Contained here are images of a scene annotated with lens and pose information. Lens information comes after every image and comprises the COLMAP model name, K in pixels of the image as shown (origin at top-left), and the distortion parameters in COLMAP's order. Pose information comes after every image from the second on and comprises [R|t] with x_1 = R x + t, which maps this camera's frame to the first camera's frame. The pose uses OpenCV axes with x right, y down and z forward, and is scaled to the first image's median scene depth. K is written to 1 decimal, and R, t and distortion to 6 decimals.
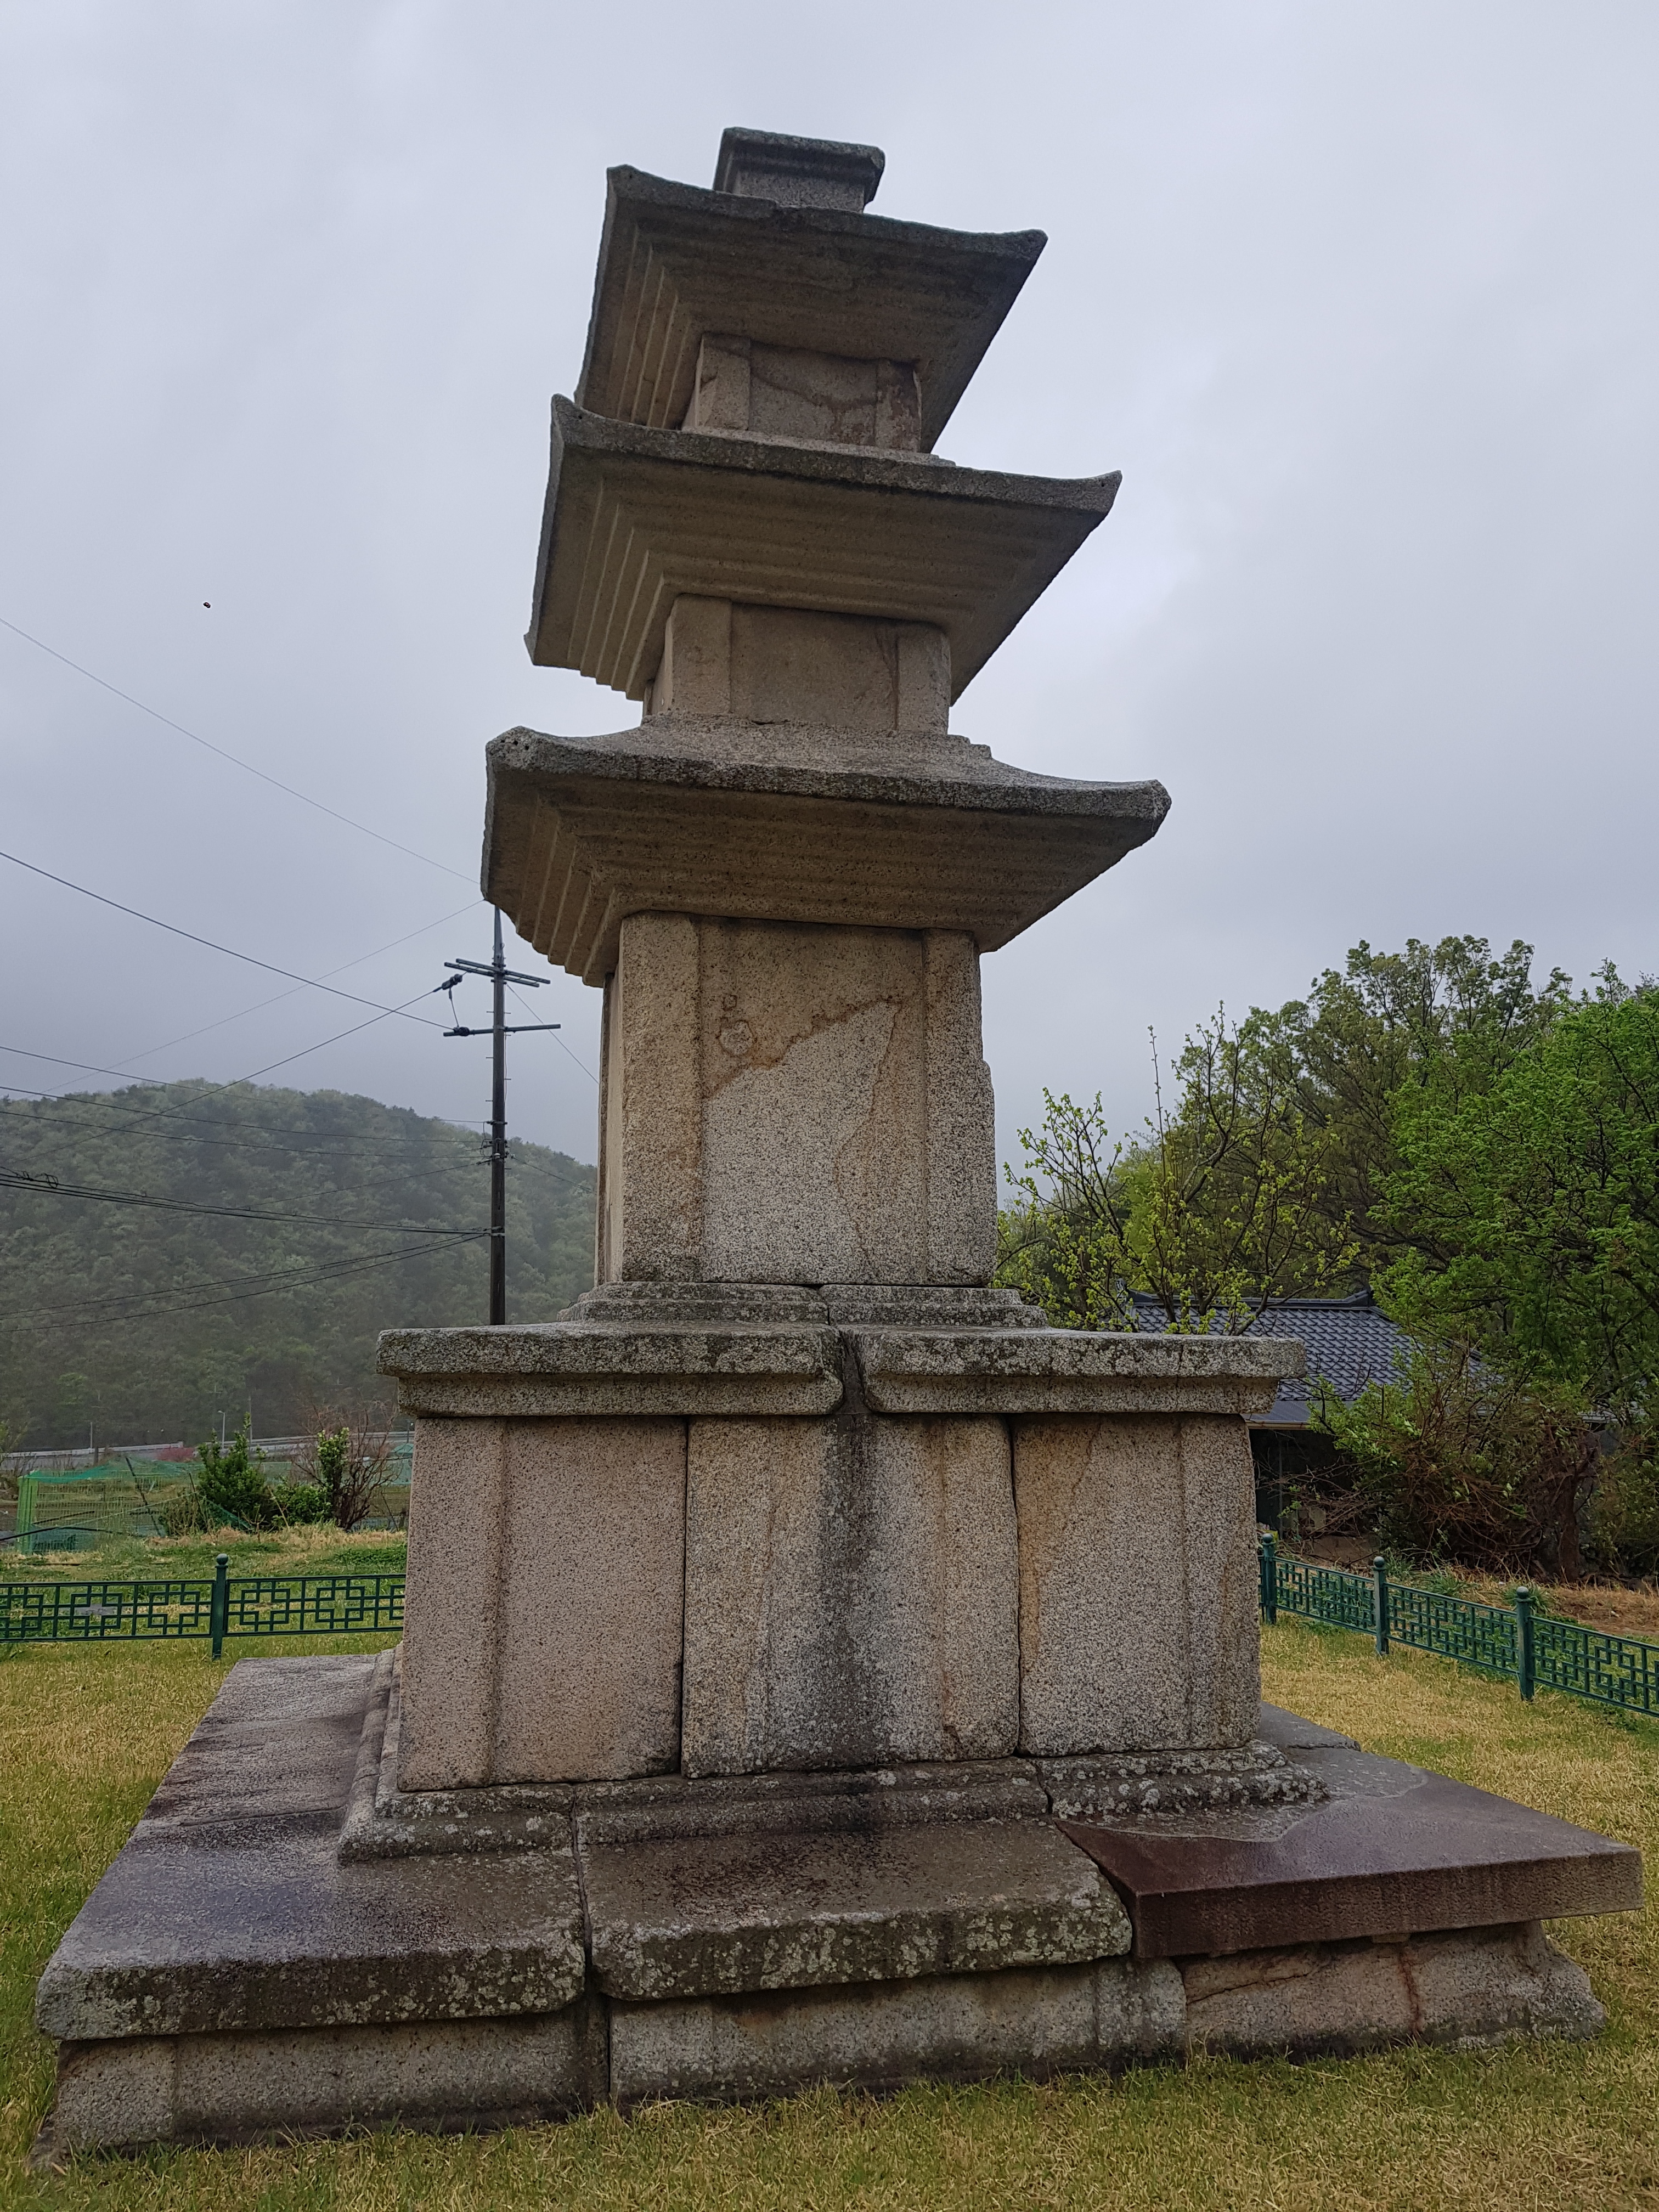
lens RADIAL K [[1721.2, 0, 833.2], [0, 1721.2, 1104.9], [0, 0, 1]] dist [0.076049, -0.121120]
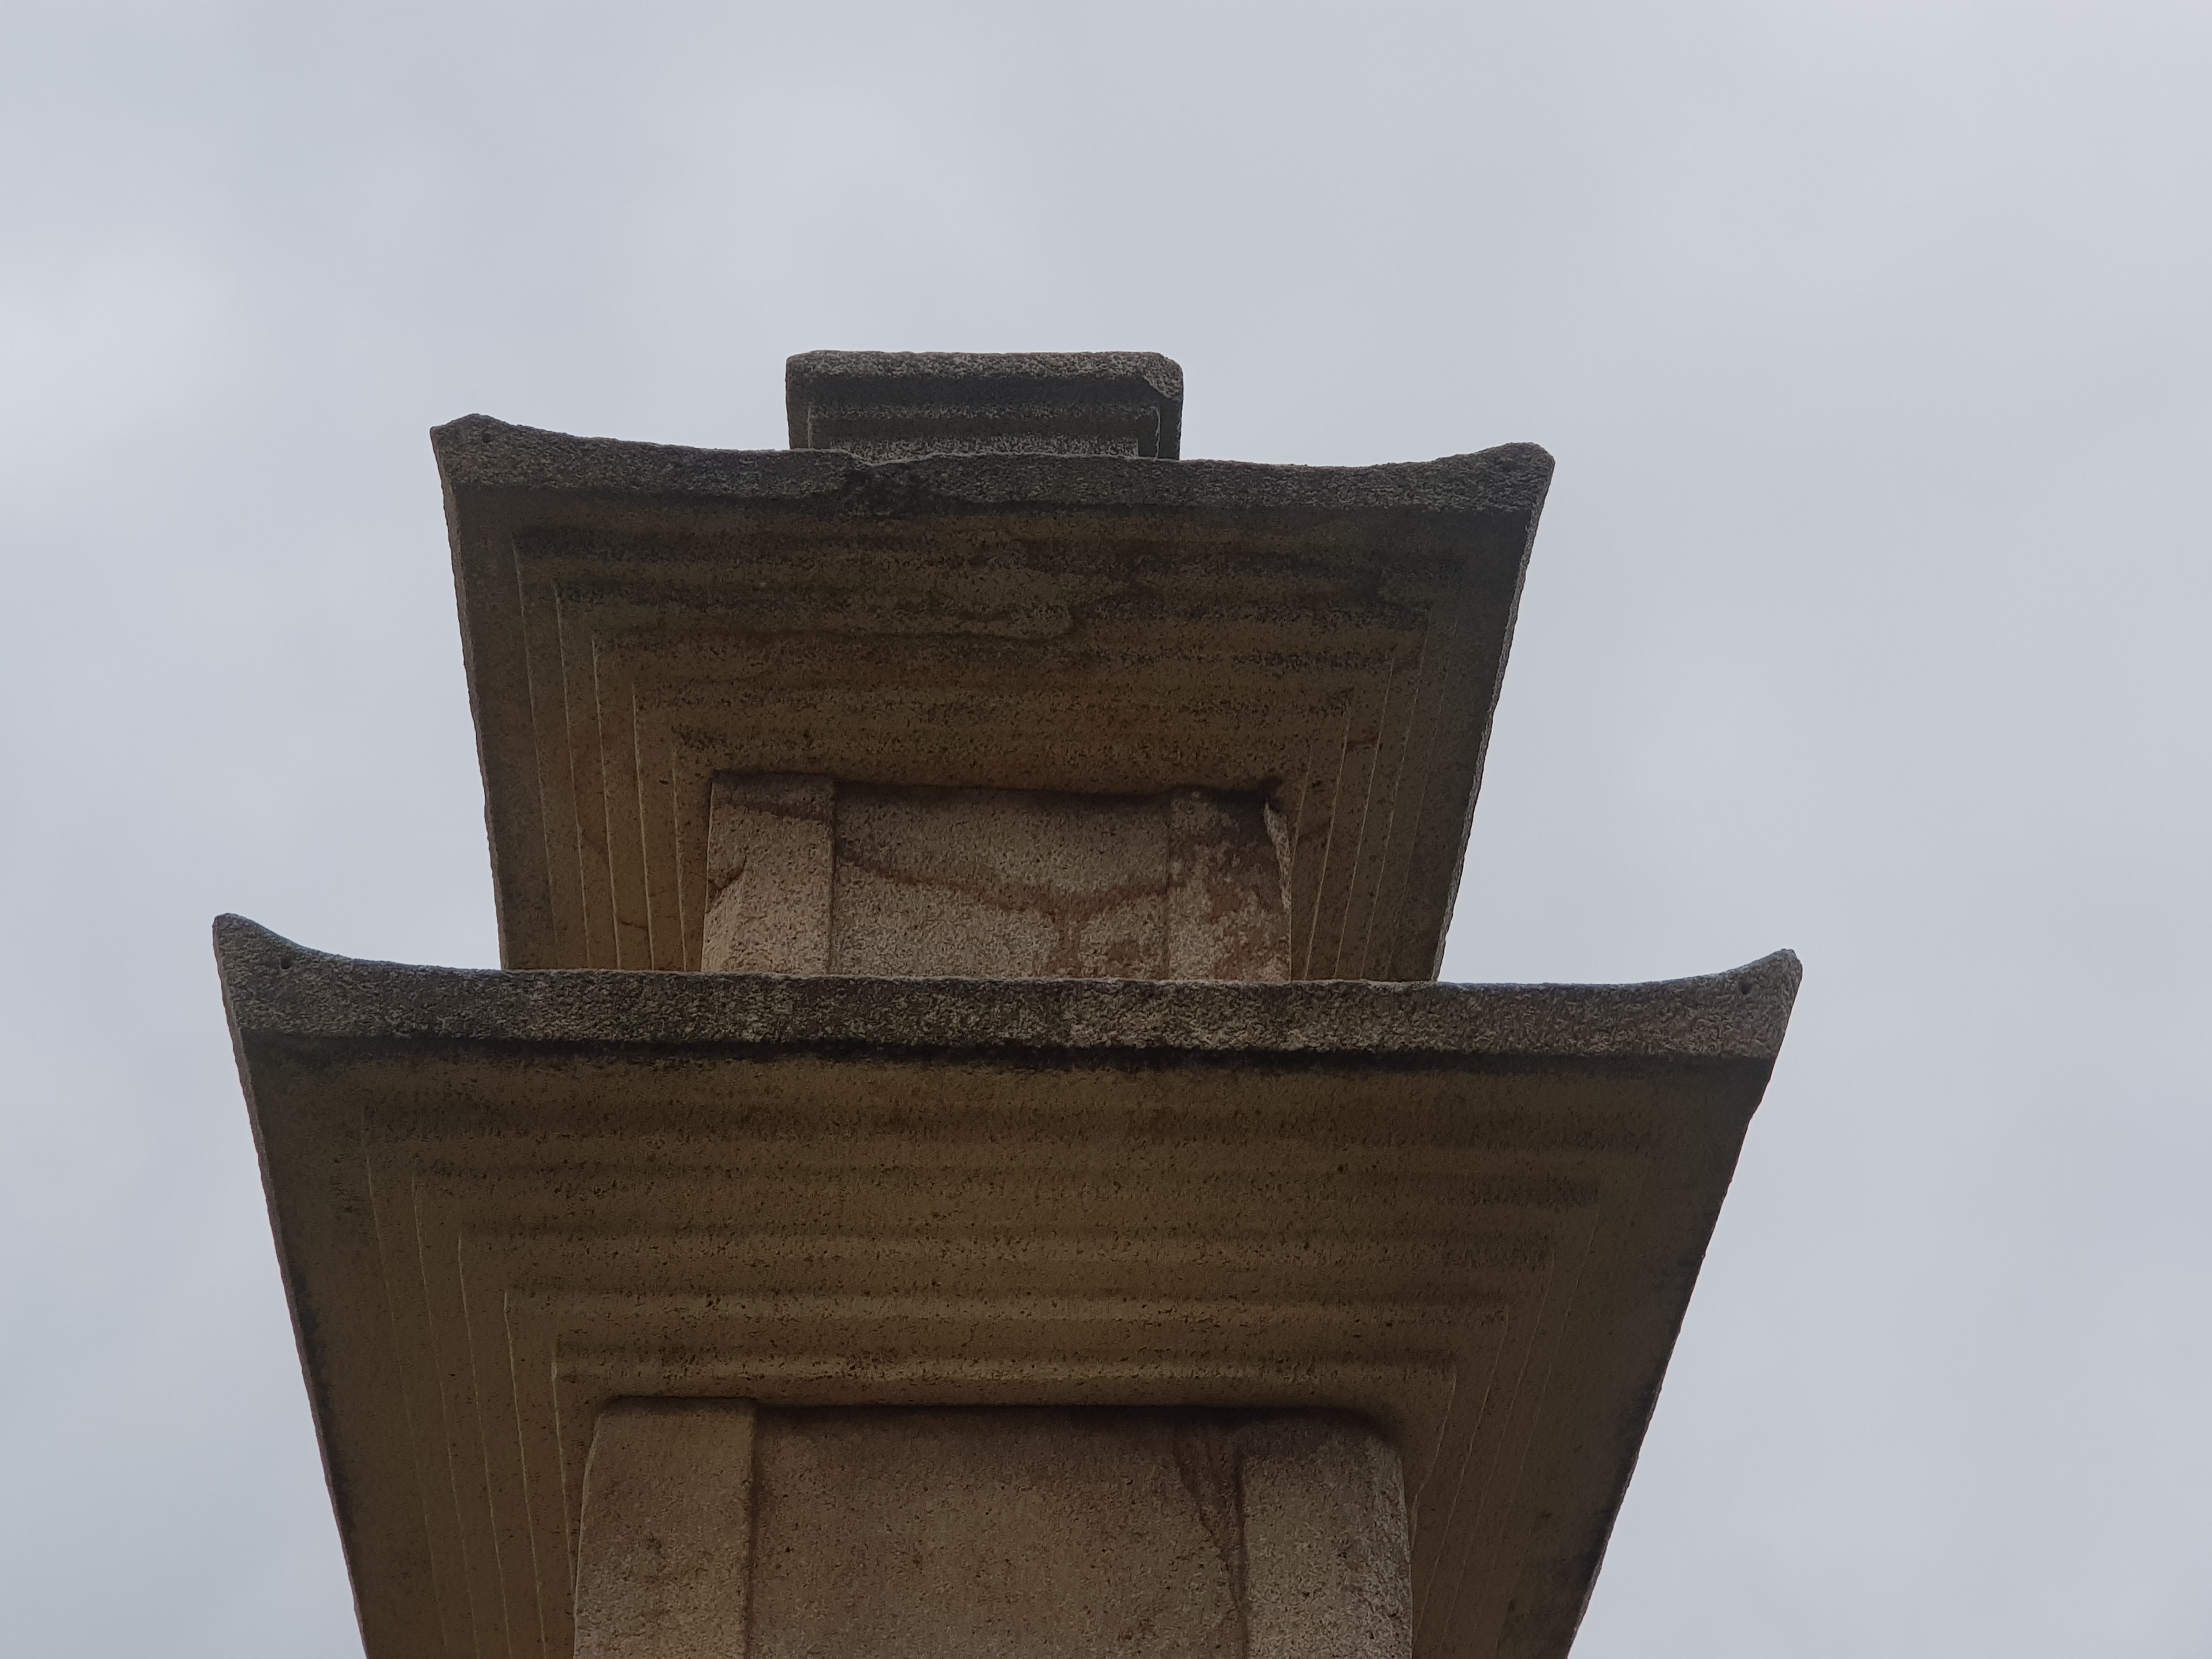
lens RADIAL K [[3940.9, 0, 1203.1], [0, 3940.9, 876.3], [0, 0, 1]] dist [0.271476, 0.000000]
pose [[0.987752, -0.116750, -0.103513, 0.129481], [0.057404, 0.888799, -0.454688, -0.010851], [0.145087, 0.443177, 0.884615, 0.242904]]
